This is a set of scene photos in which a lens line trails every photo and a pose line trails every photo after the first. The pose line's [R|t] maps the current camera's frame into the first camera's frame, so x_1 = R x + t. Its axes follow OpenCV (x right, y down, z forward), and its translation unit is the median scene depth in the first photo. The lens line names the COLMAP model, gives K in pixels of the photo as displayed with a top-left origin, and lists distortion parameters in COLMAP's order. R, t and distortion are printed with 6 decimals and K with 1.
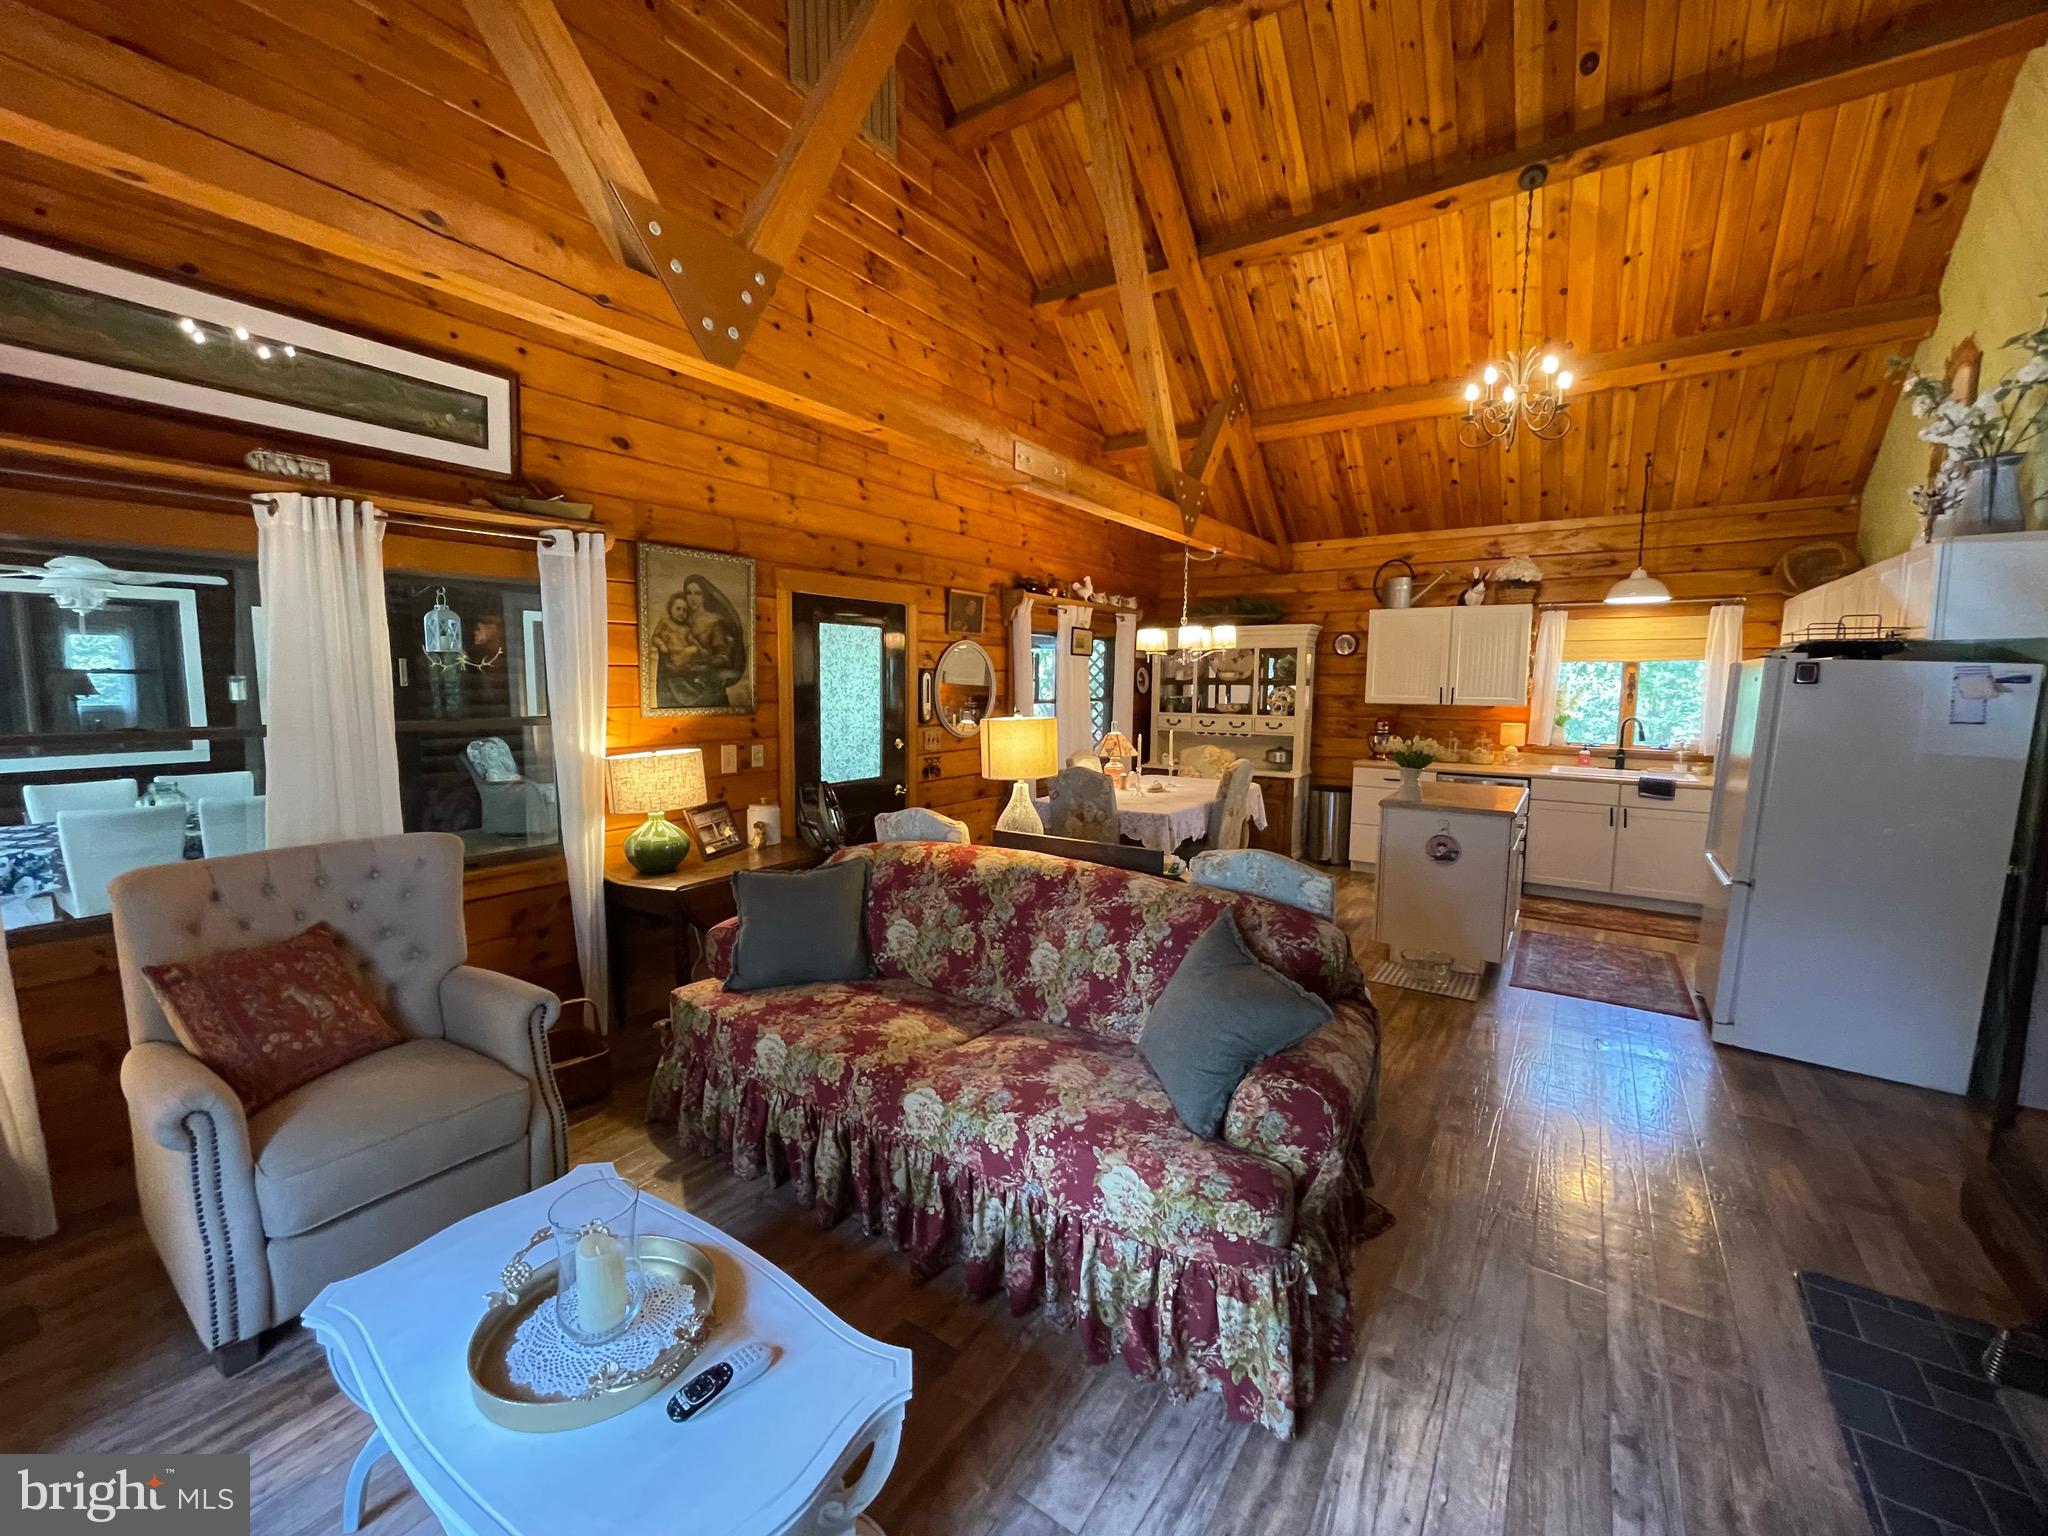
lens RADIAL K [[829.8, 0, 1024.0], [0, 829.8, 768.0], [0, 0, 1]] dist [-0.000872, -0.000024]
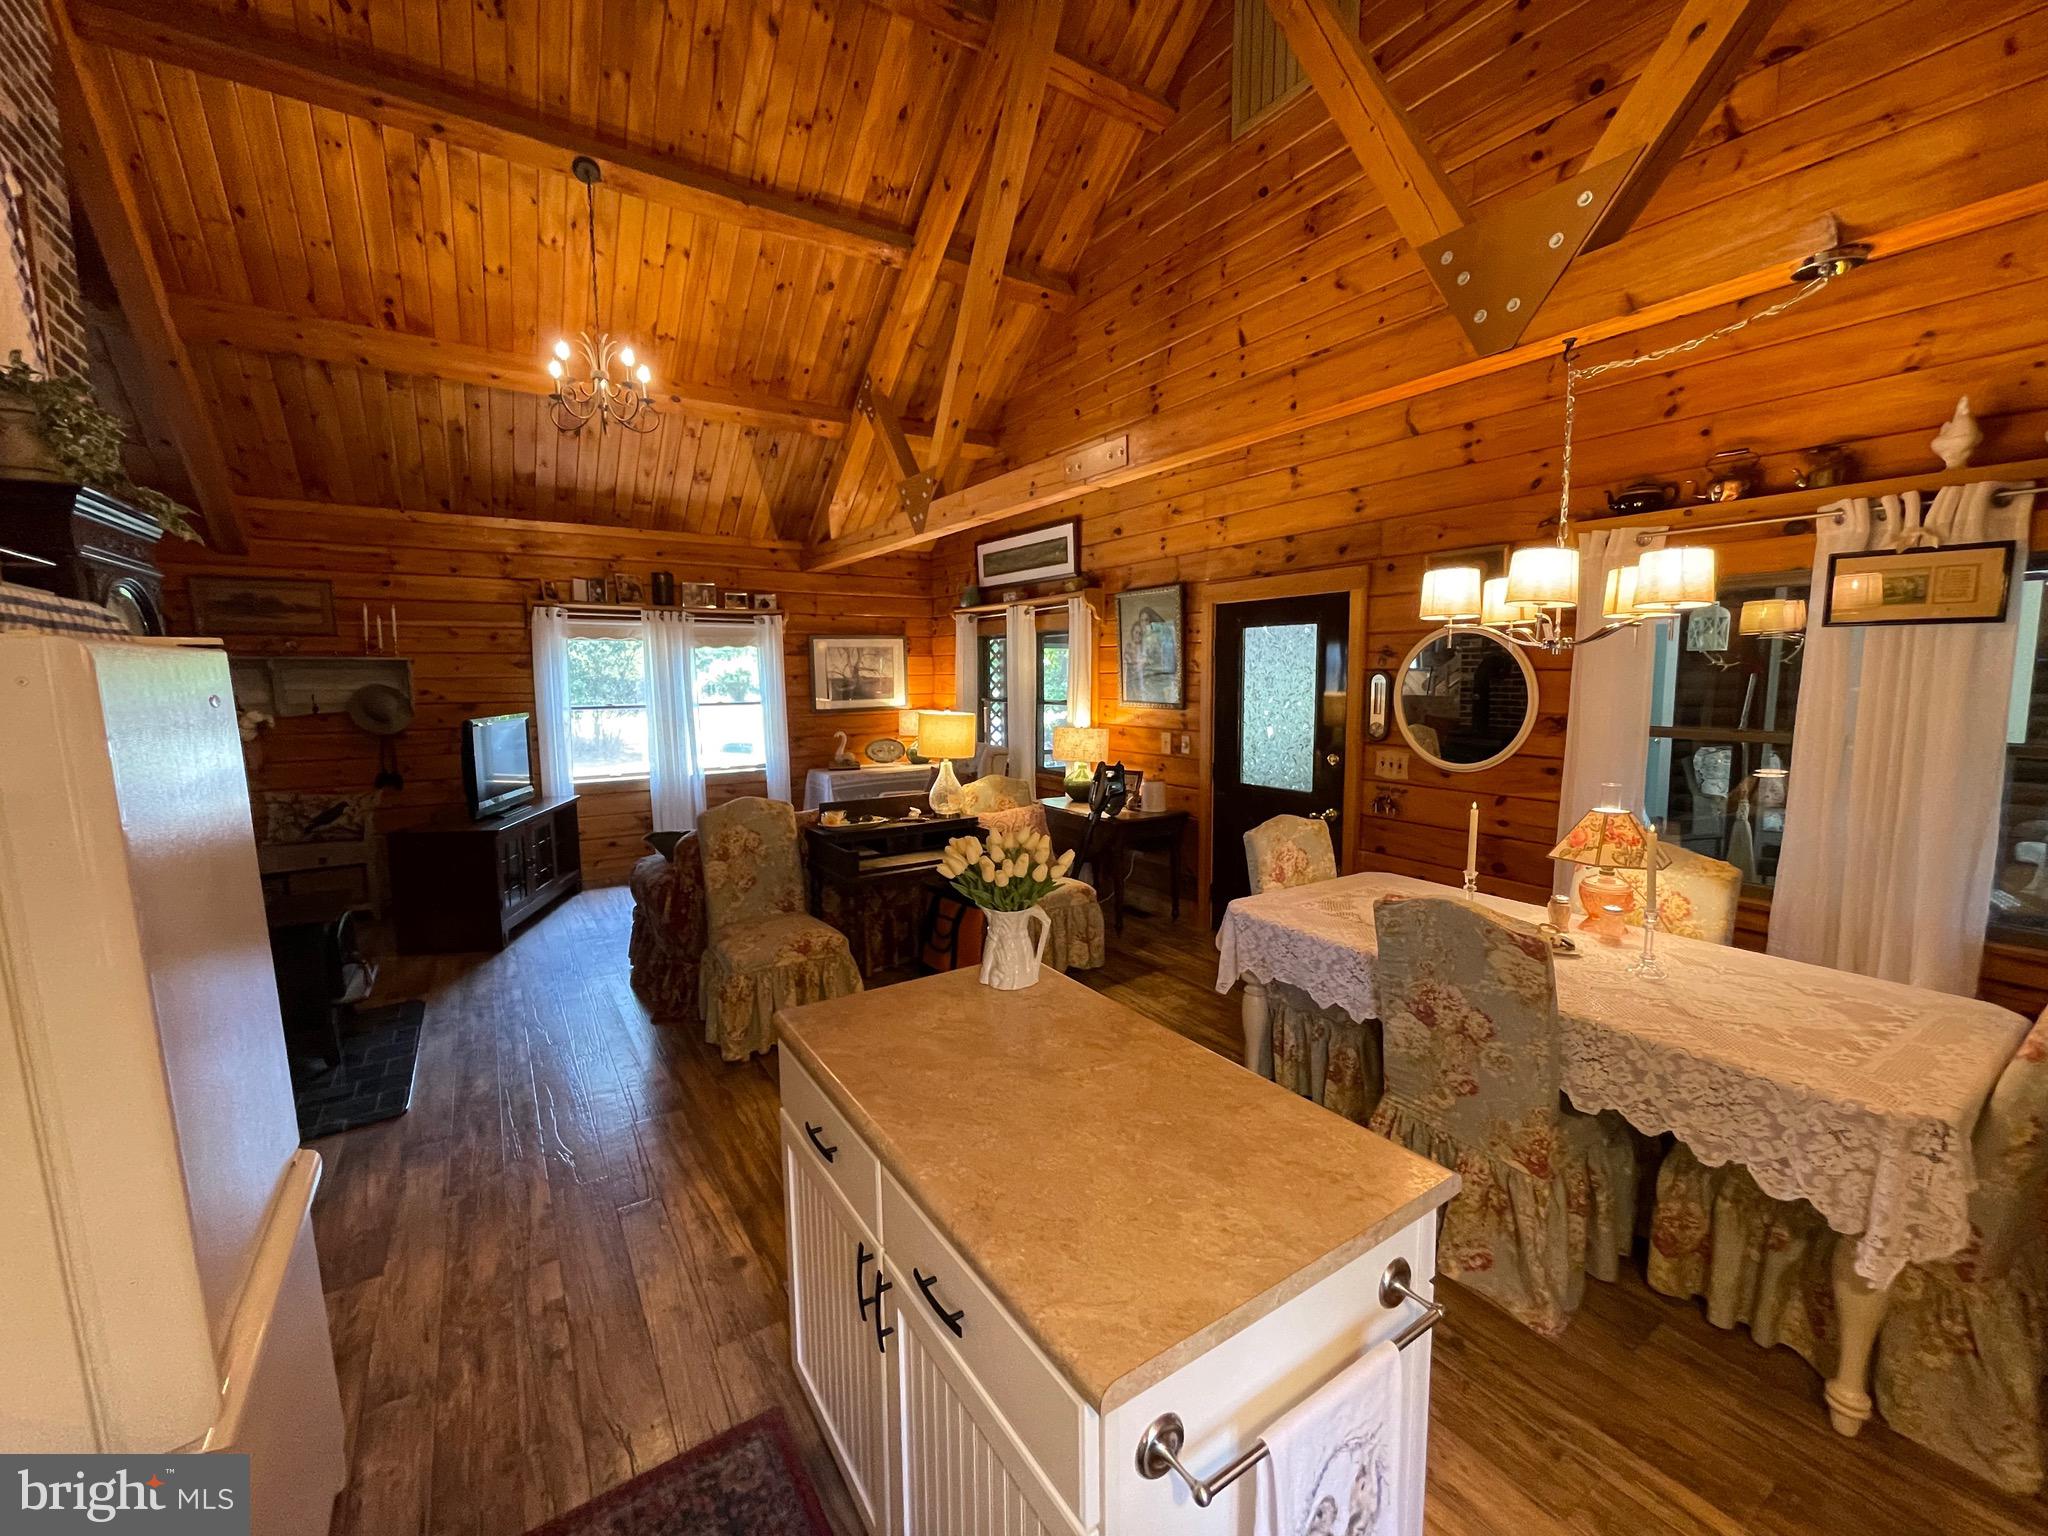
lens RADIAL K [[829.8, 0, 1024.0], [0, 829.8, 768.0], [0, 0, 1]] dist [-0.000872, -0.000024]
pose [[-0.380210, 0.103616, -0.919078, 0.675189], [-0.095037, 0.984068, 0.150259, -0.106380], [0.920005, 0.144476, -0.364305, 0.925877]]
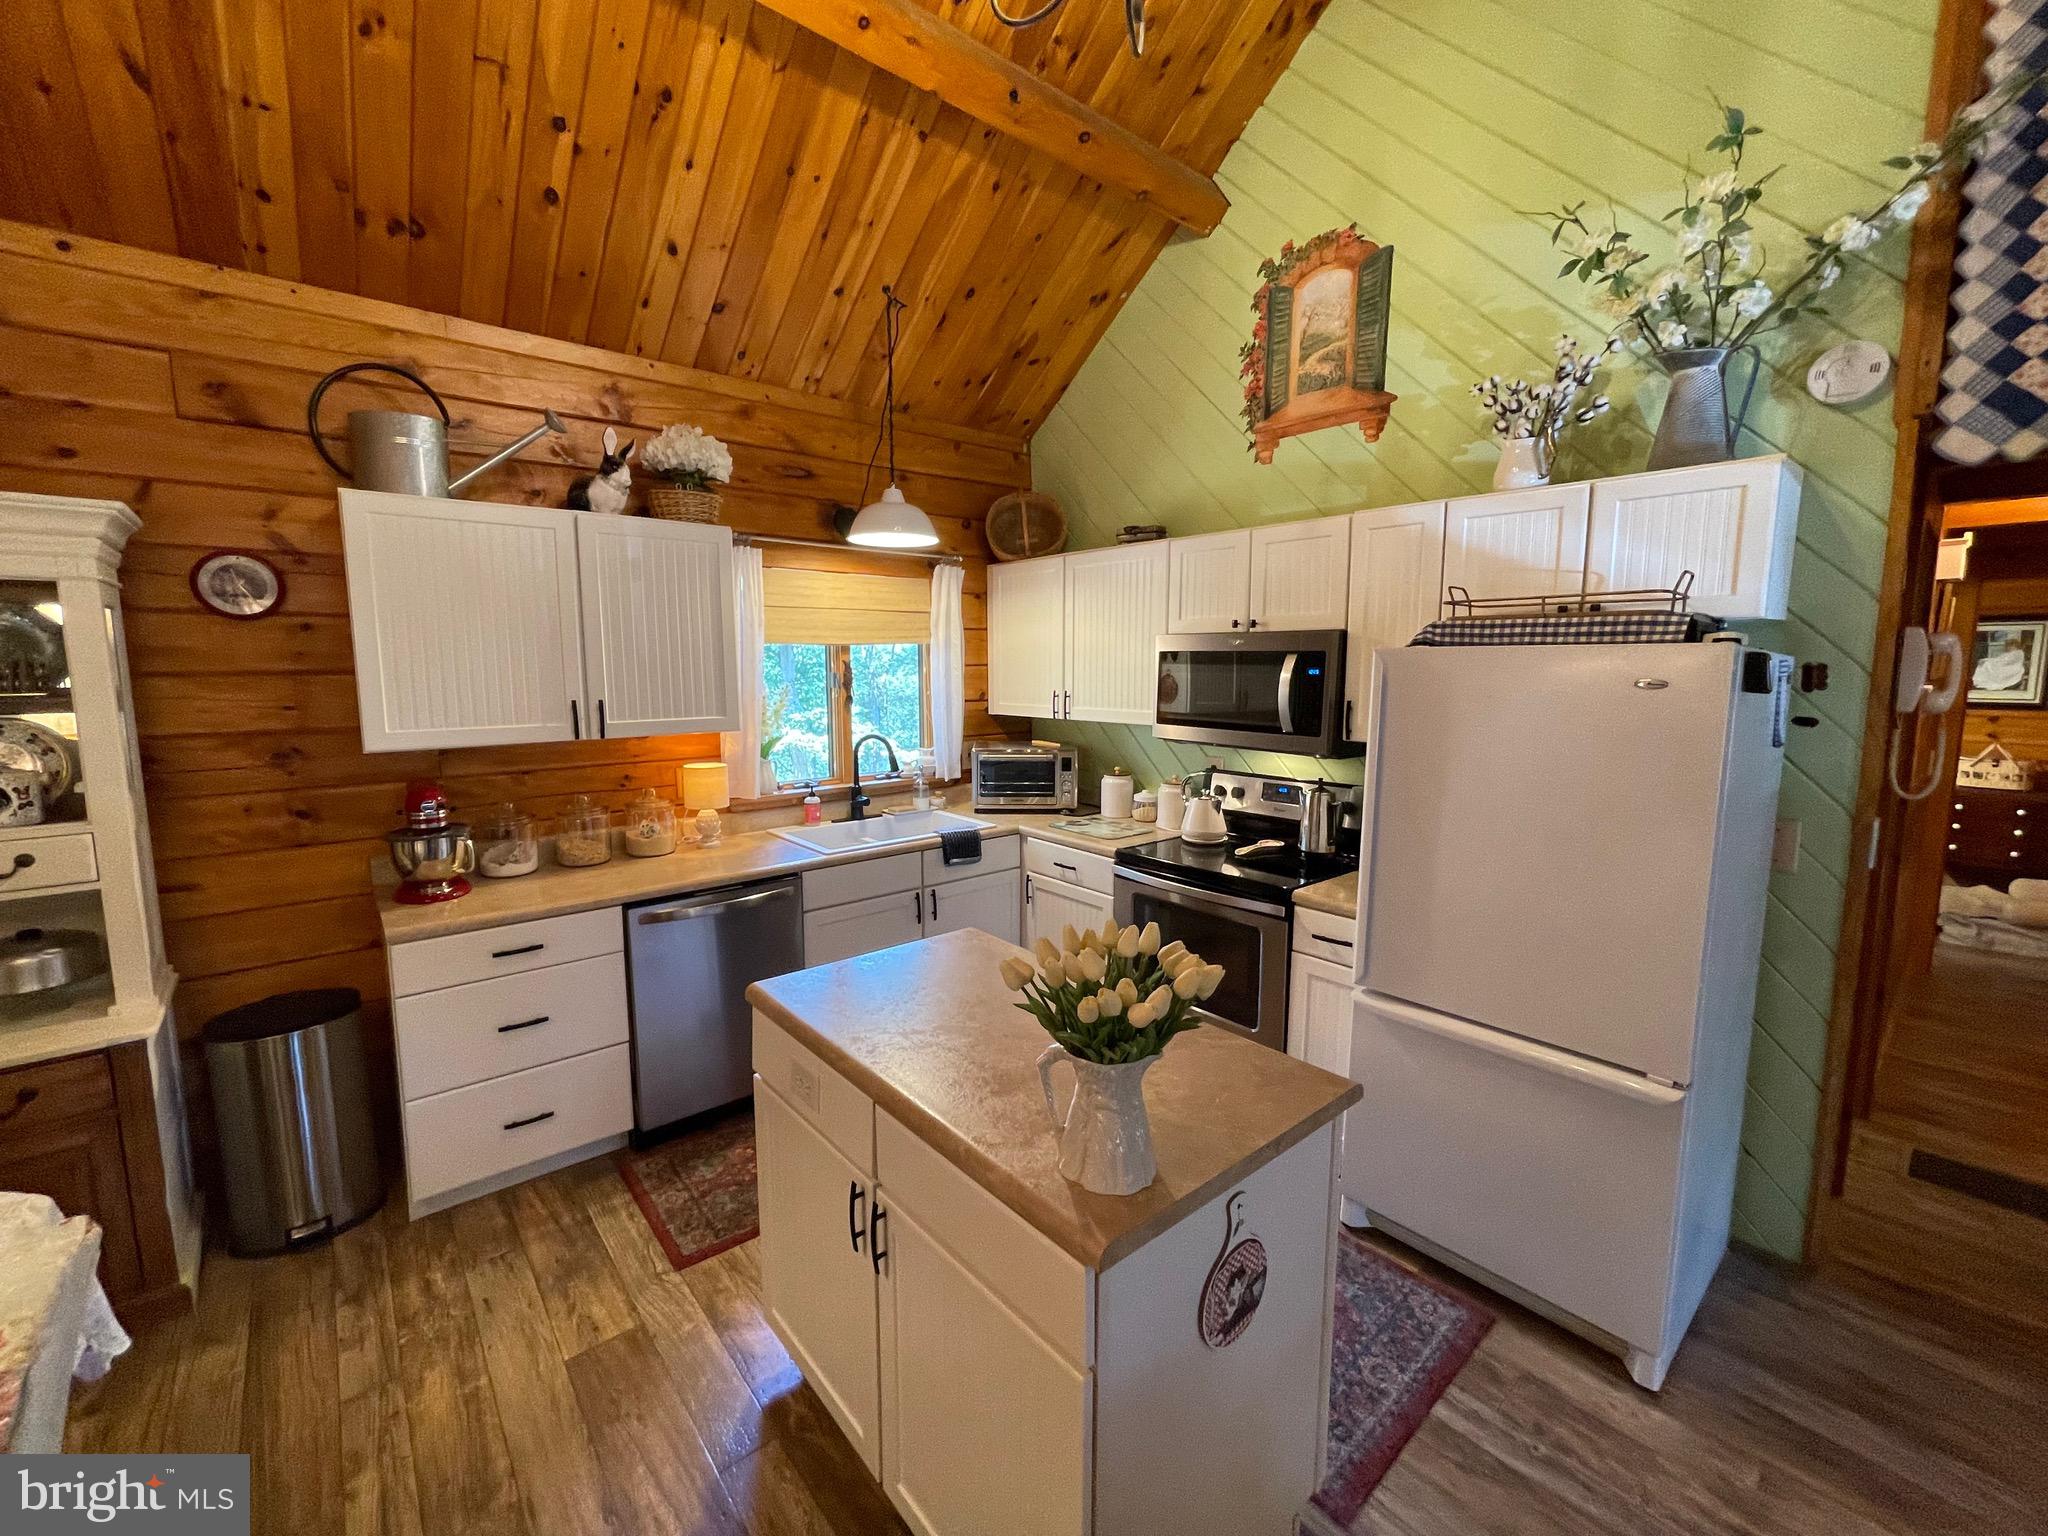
lens RADIAL K [[829.8, 0, 1013.6], [0, 829.8, 759.7], [0, 0, 1]] dist [-0.002963, 0.000252]
pose [[0.273249, -0.122061, 0.954168, 0.177372], [0.109682, 0.989401, 0.095158, -0.094260], [-0.955670, 0.078653, 0.283741, 0.760192]]
